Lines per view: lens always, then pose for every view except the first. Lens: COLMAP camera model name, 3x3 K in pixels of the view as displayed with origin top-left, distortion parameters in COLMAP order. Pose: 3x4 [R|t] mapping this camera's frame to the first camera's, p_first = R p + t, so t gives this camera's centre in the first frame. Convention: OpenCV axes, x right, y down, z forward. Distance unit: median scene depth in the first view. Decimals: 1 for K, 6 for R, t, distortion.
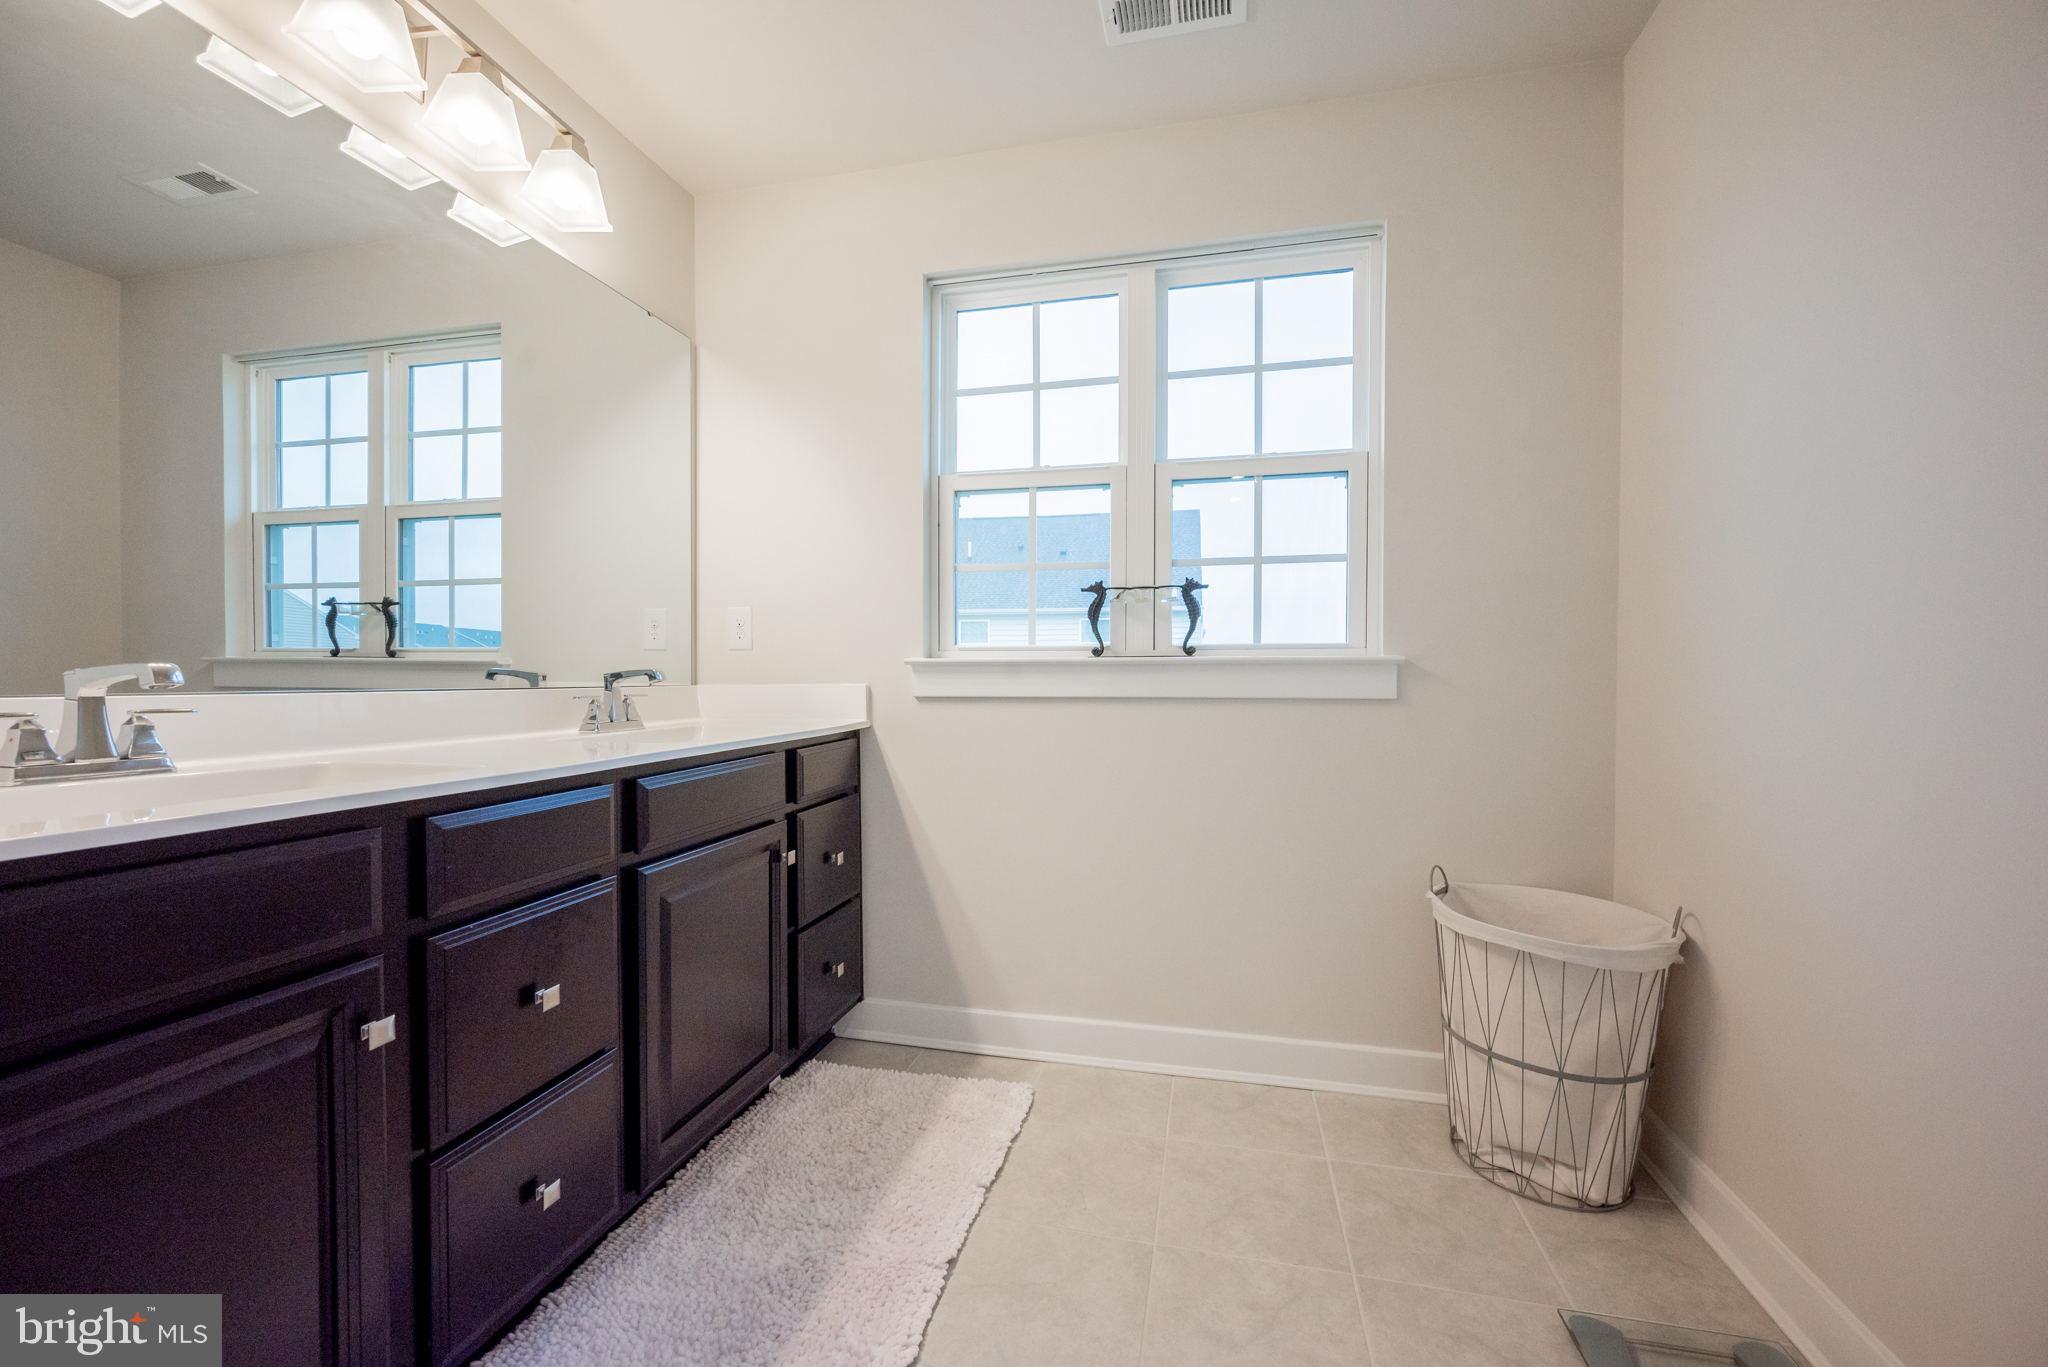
lens RADIAL K [[798.5, 0, 1032.6], [0, 798.5, 688.8], [0, 0, 1]] dist [-0.004158, -0.001365]
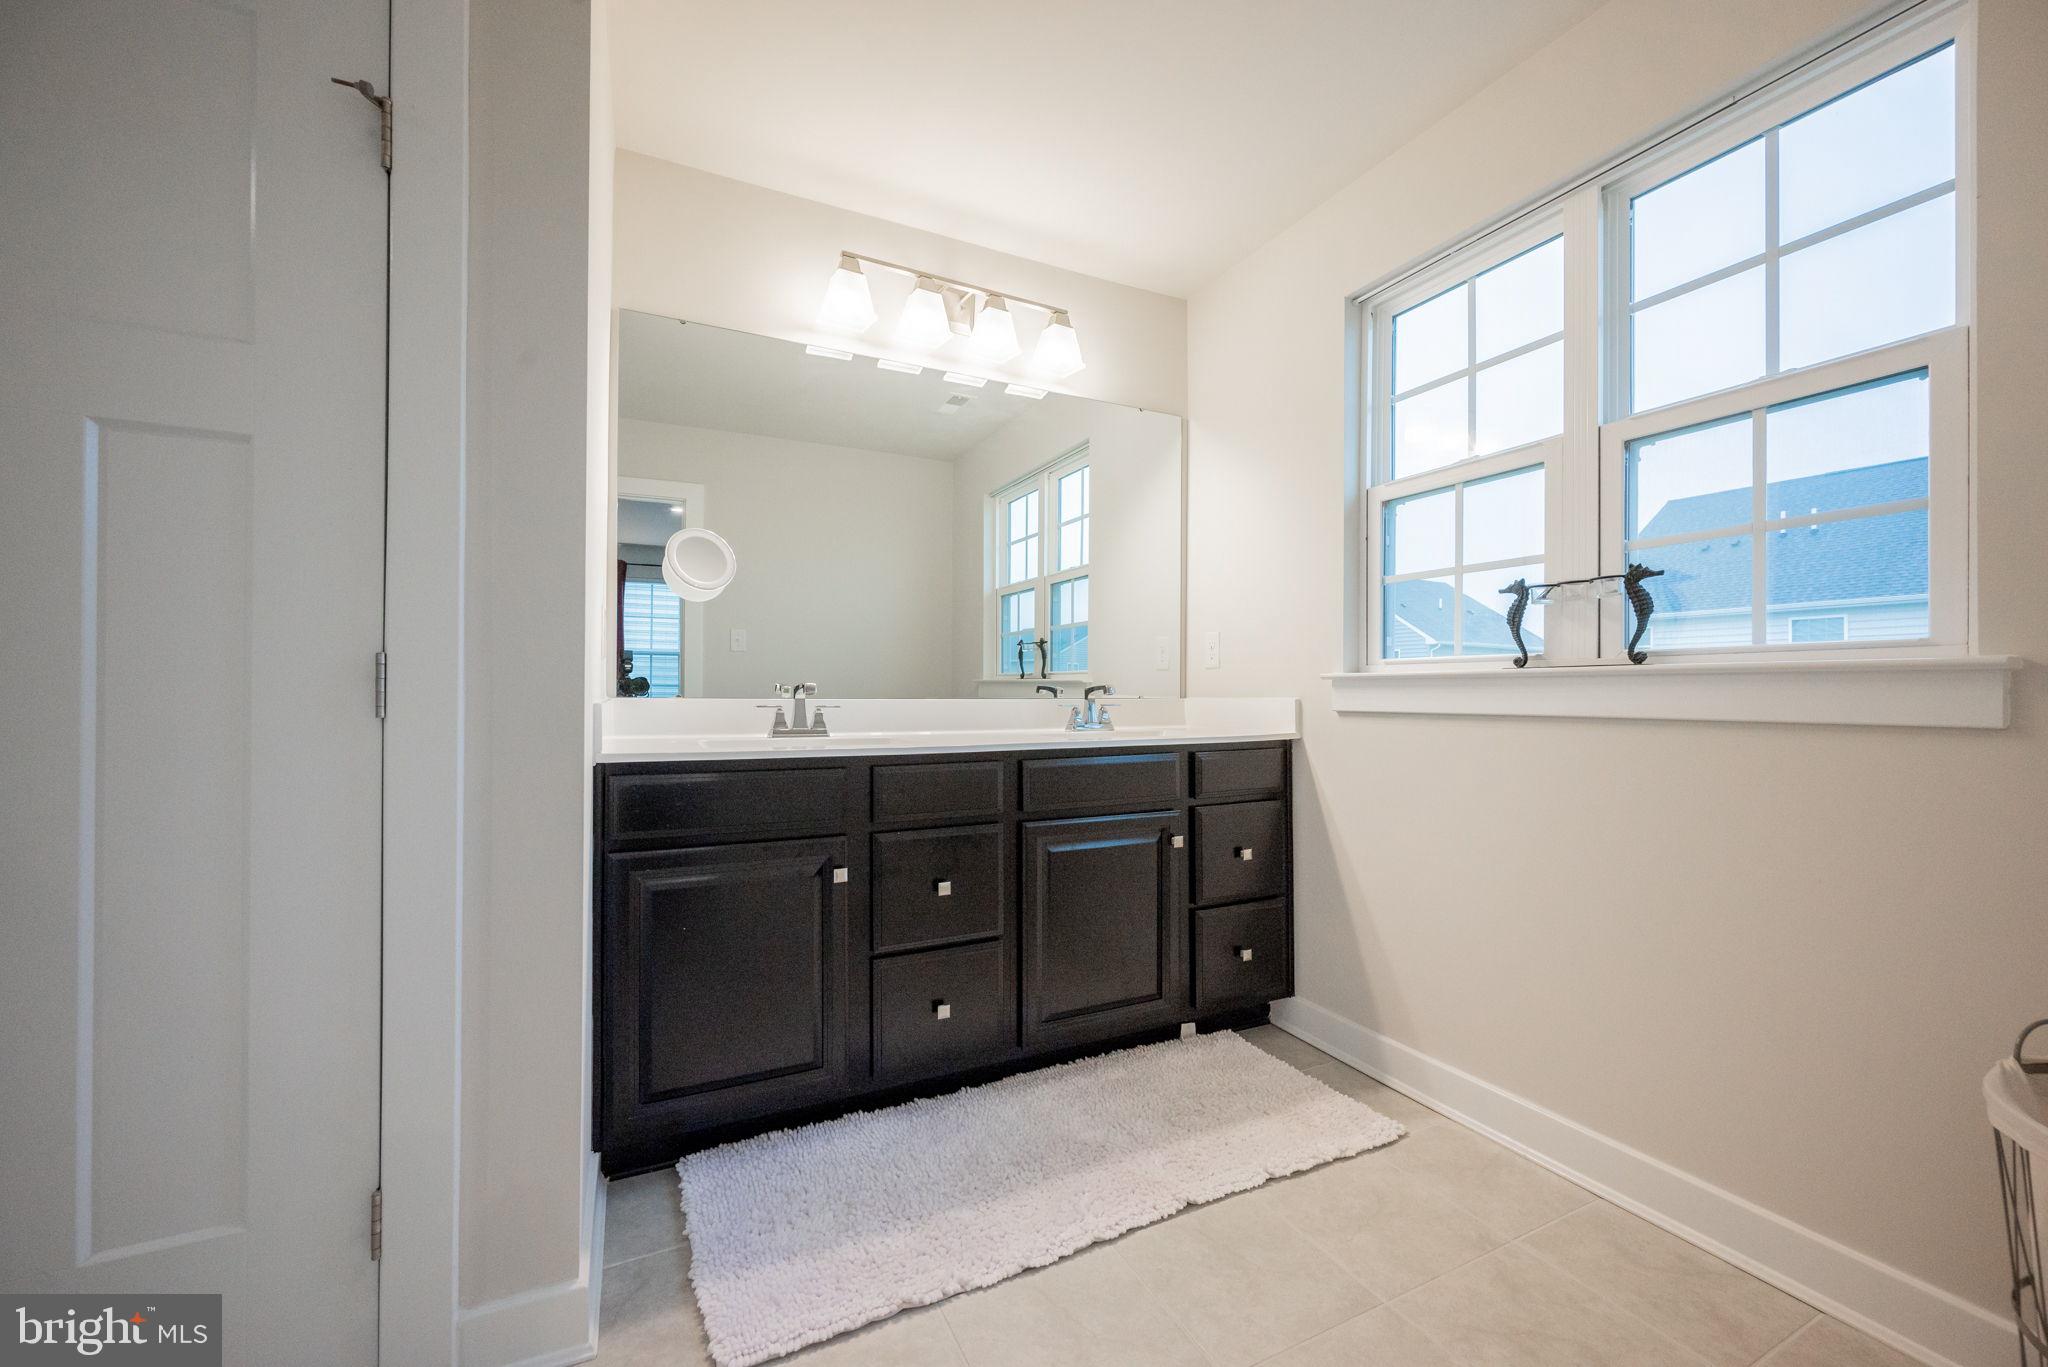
lens RADIAL K [[798.5, 0, 1030.3], [0, 798.5, 684.2], [0, 0, 1]] dist [-0.004158, -0.001365]
pose [[0.632761, -0.006585, -0.774319, 0.405581], [-0.013983, 0.999704, -0.019928, 0.001762], [0.774221, 0.023437, 0.632481, 0.052895]]
